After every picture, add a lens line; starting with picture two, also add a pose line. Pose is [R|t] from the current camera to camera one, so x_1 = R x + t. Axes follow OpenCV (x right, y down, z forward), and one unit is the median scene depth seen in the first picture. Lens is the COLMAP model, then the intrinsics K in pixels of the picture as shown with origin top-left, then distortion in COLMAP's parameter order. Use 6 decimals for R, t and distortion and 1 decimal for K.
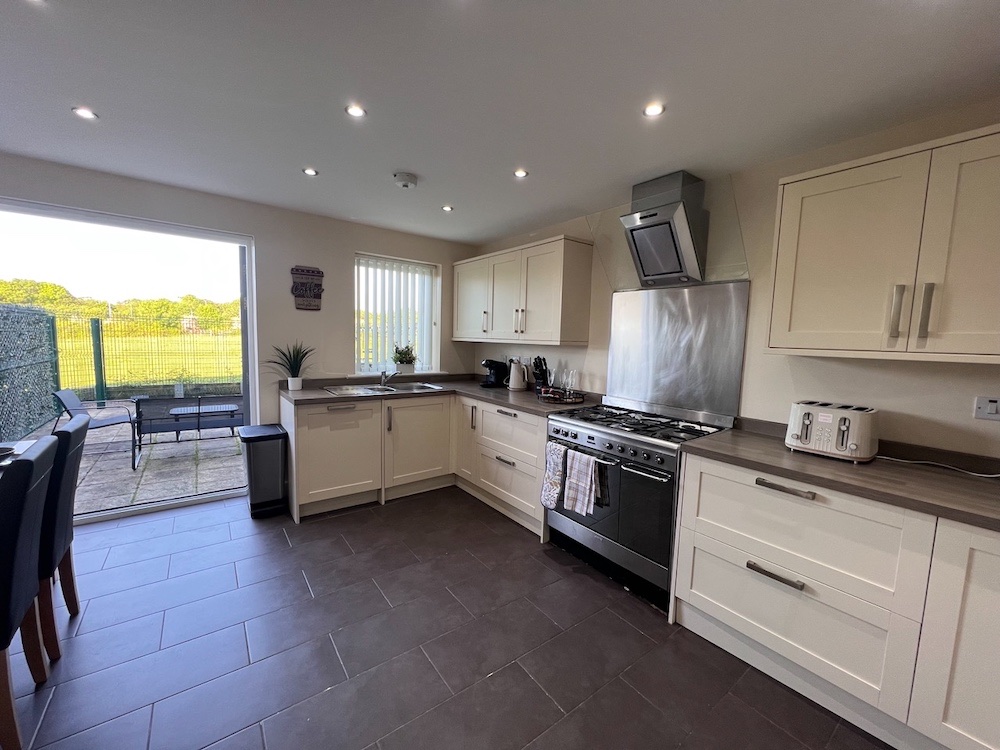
lens RADIAL K [[396.1, 0, 504.0], [0, 396.1, 379.8], [0, 0, 1]] dist [-0.001193, 0.000150]
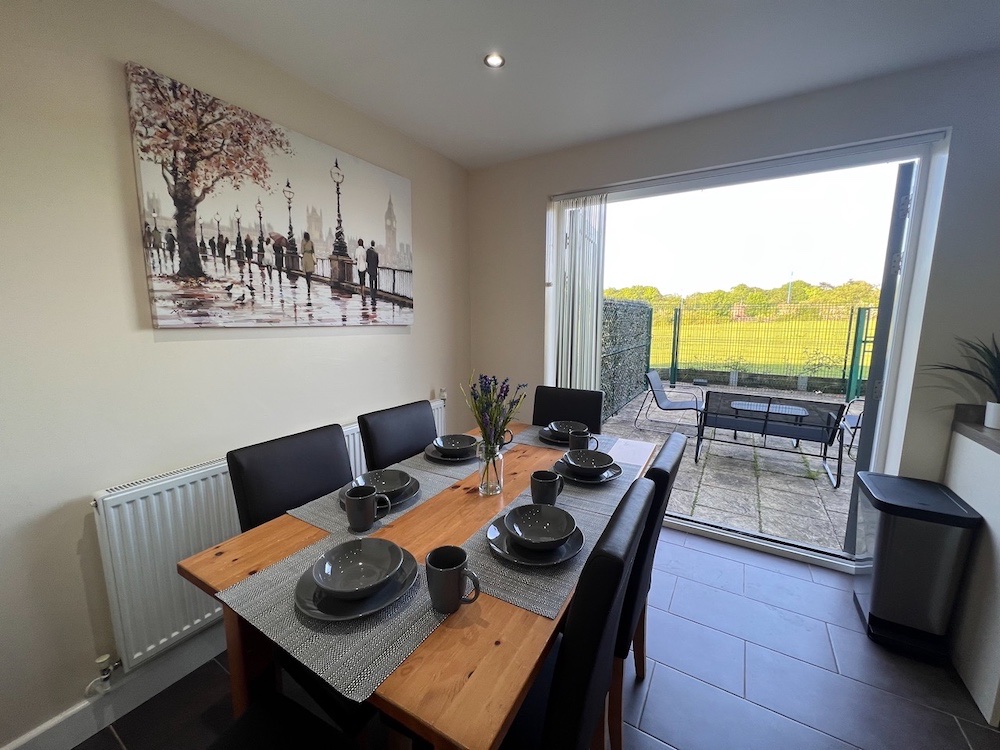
lens RADIAL K [[396.1, 0, 503.1], [0, 396.1, 374.2], [0, 0, 1]] dist [-0.001193, 0.000150]
pose [[0.367889, 0.101446, -0.924320, -0.212344], [-0.082718, 0.993661, 0.076134, -0.018167], [0.926183, 0.048449, 0.373948, 0.172784]]
